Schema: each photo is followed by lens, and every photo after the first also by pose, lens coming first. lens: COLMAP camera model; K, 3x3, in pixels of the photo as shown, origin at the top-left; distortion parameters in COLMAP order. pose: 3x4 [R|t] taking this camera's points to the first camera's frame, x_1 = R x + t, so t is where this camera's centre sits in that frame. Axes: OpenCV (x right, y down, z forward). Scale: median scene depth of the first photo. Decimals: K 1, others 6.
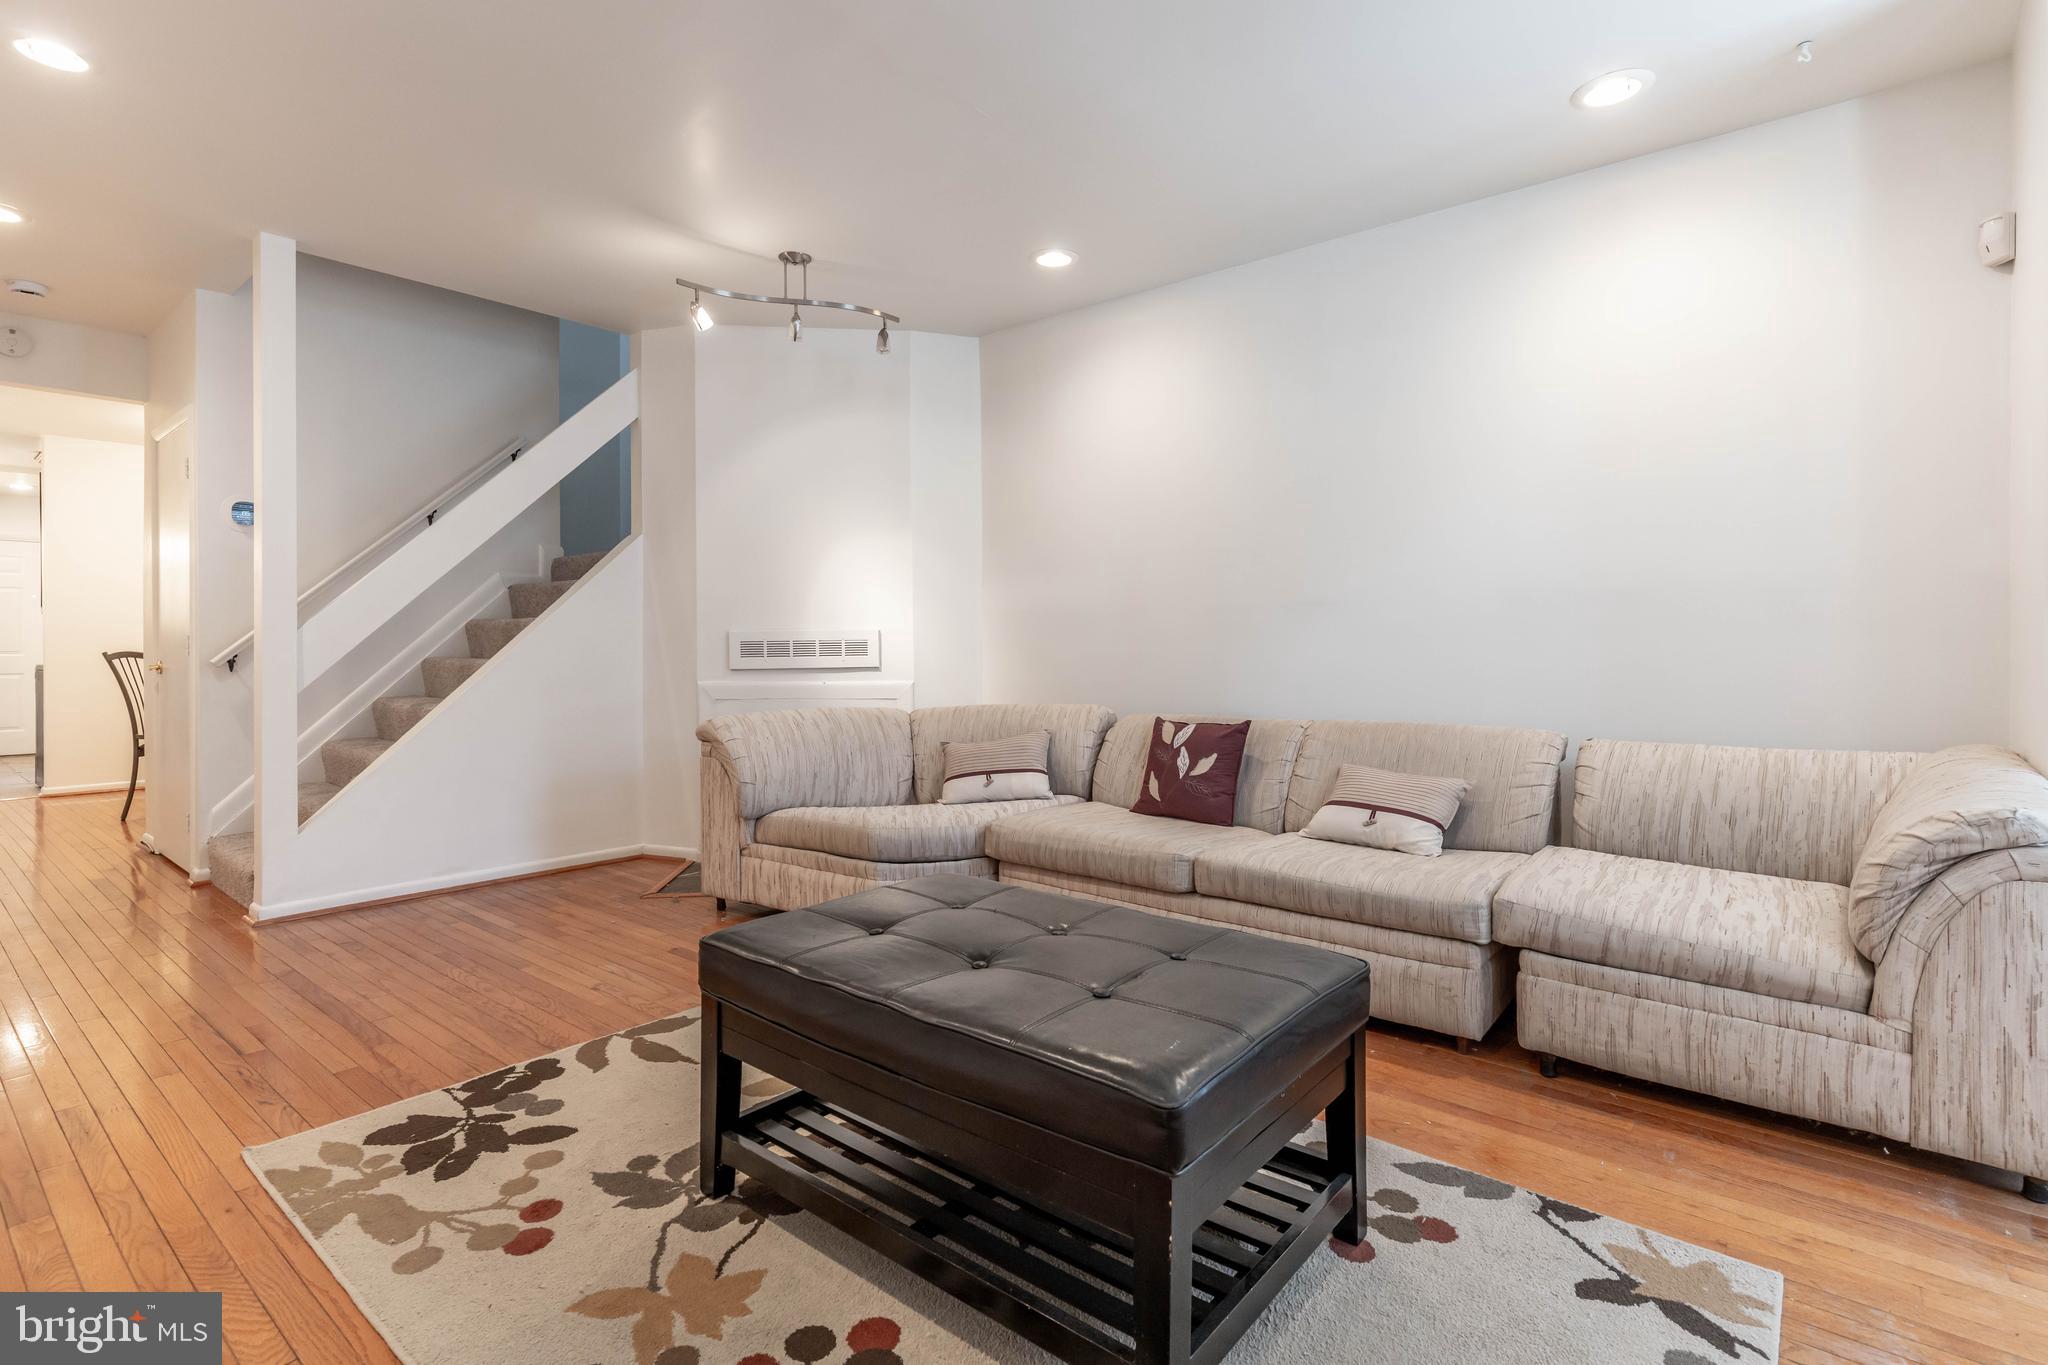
lens RADIAL K [[983.2, 0, 1033.4], [0, 983.2, 647.9], [0, 0, 1]] dist [0.002199, -0.000338]
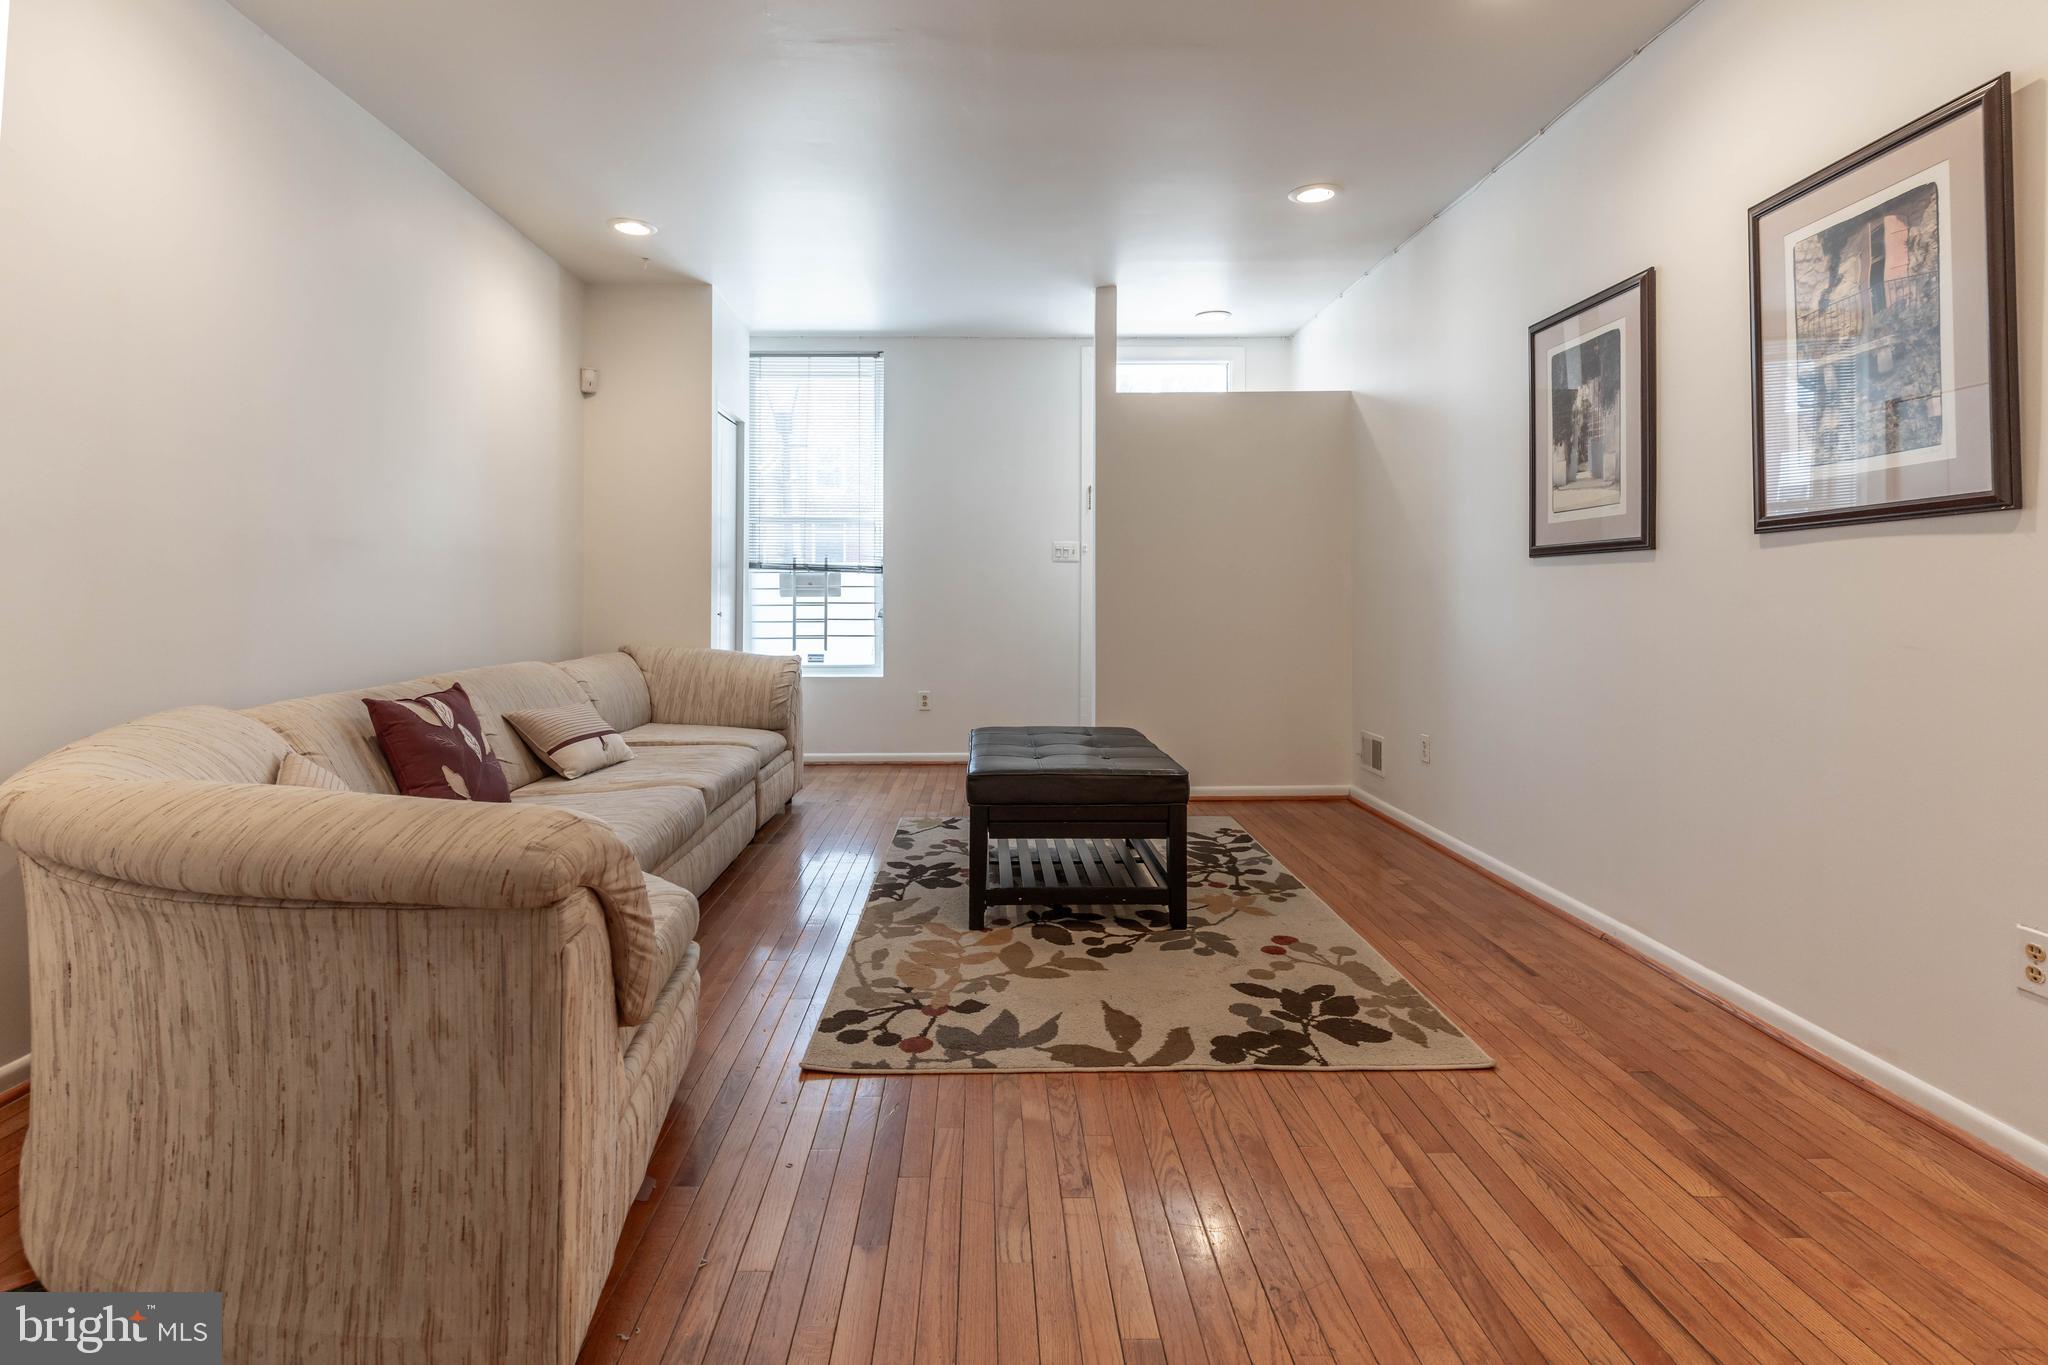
lens RADIAL K [[989.9, 0, 999.1], [0, 989.9, 592.3], [0, 0, 1]] dist [0.000152, 0.000048]
pose [[-0.643473, 0.001294, 0.765468, -0.989100], [0.001016, 0.999999, -0.000837, -0.001645], [-0.765468, 0.000239, -0.643474, 1.628357]]
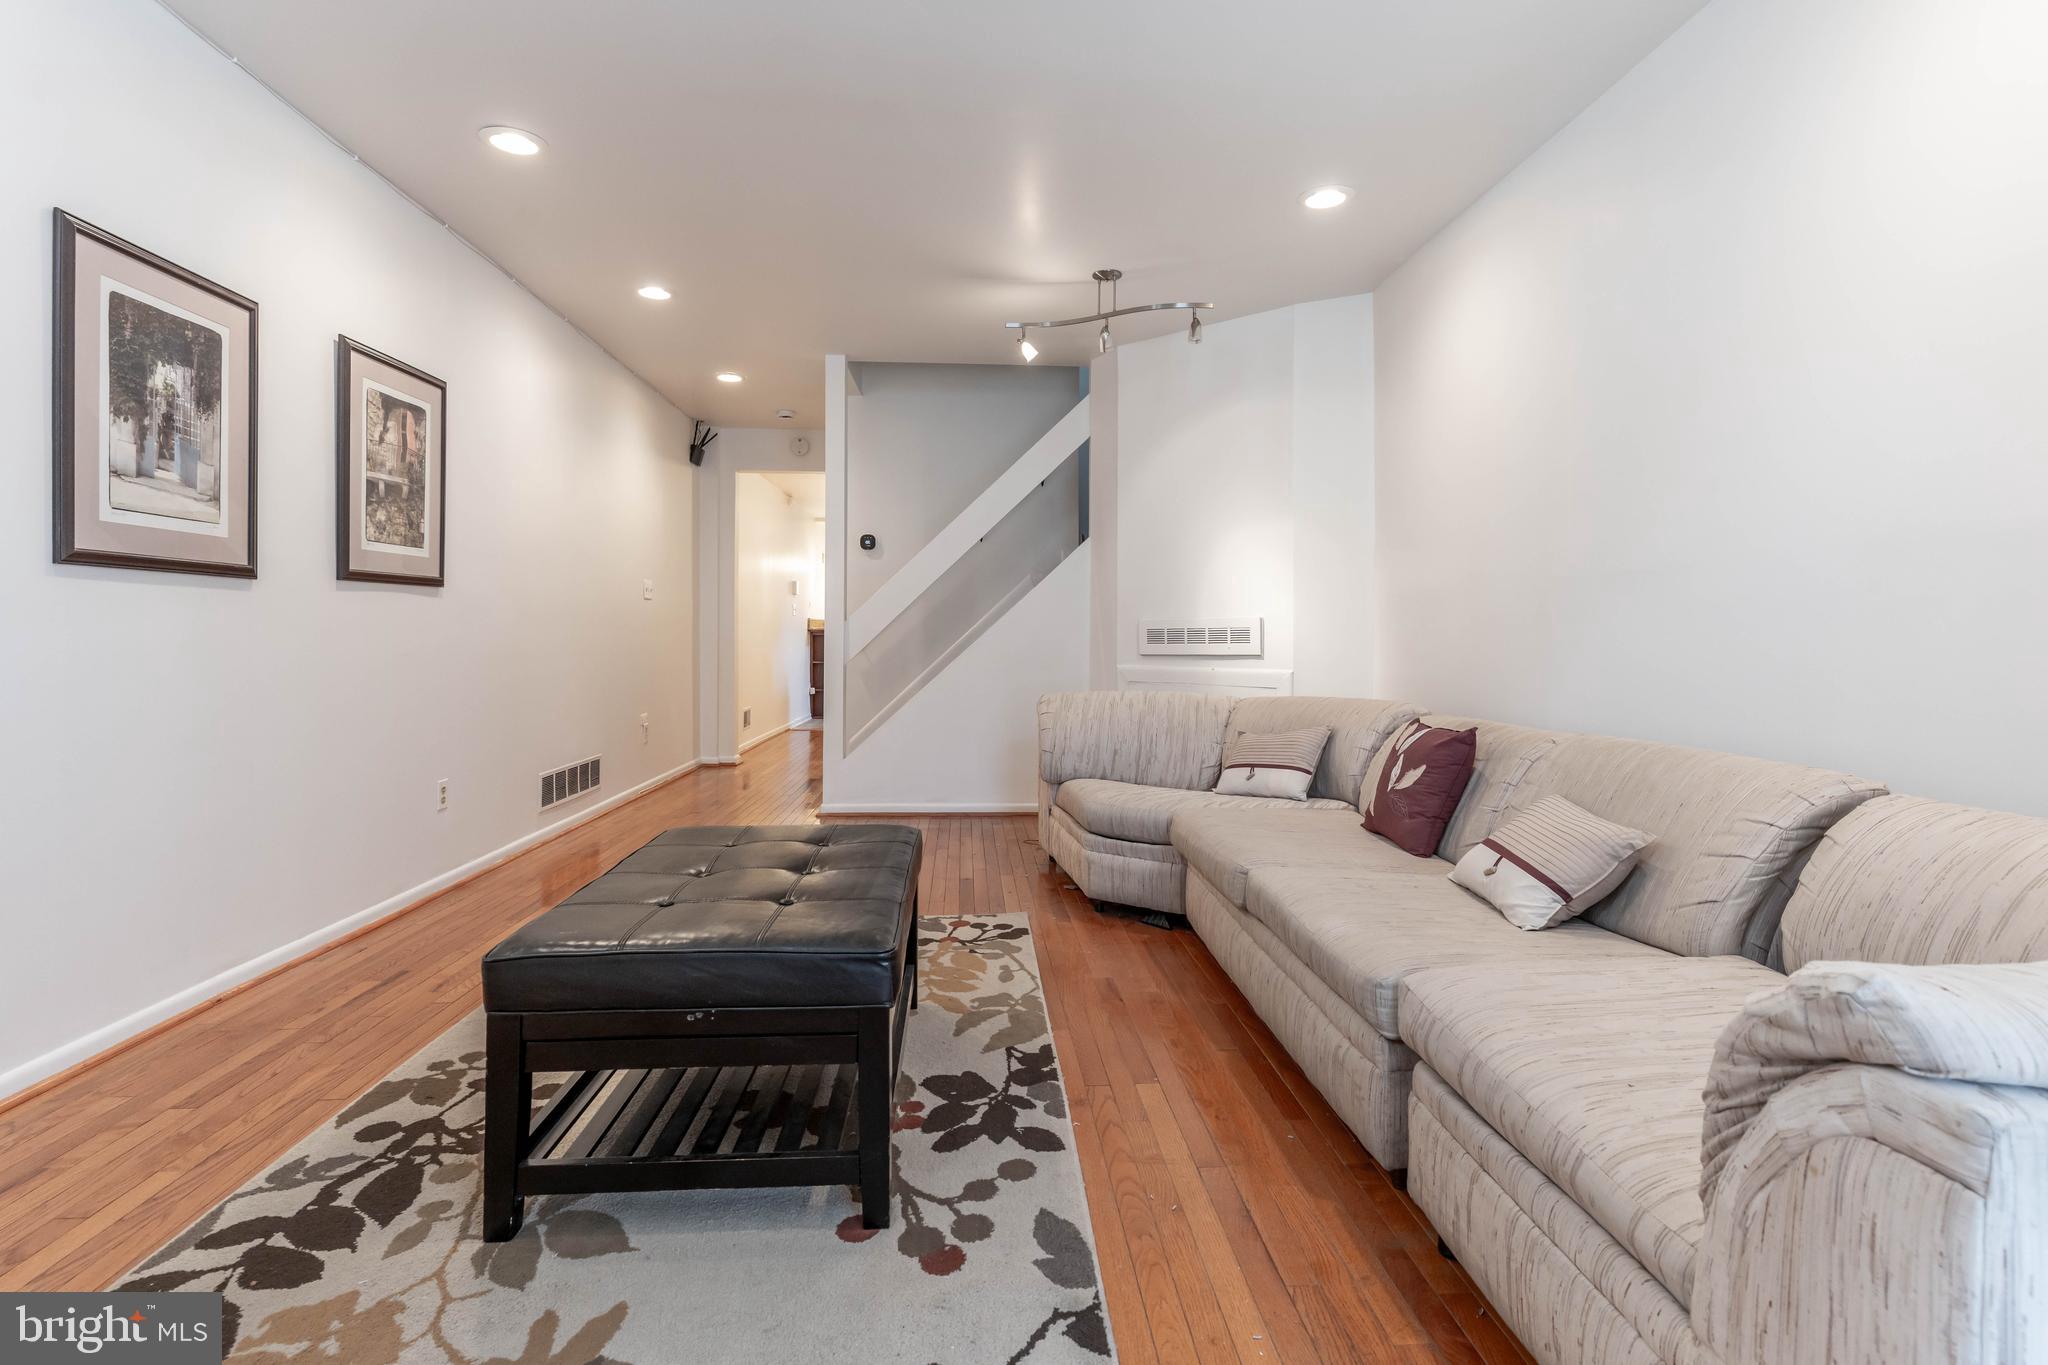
lens RADIAL K [[982.2, 0, 1027.0], [0, 982.2, 650.7], [0, 0, 1]] dist [0.001567, 0.000502]
pose [[0.679154, 0.016095, -0.733819, 0.749172], [-0.010053, 0.999870, 0.012626, 0.009205], [0.733927, -0.001198, 0.679227, 0.293519]]
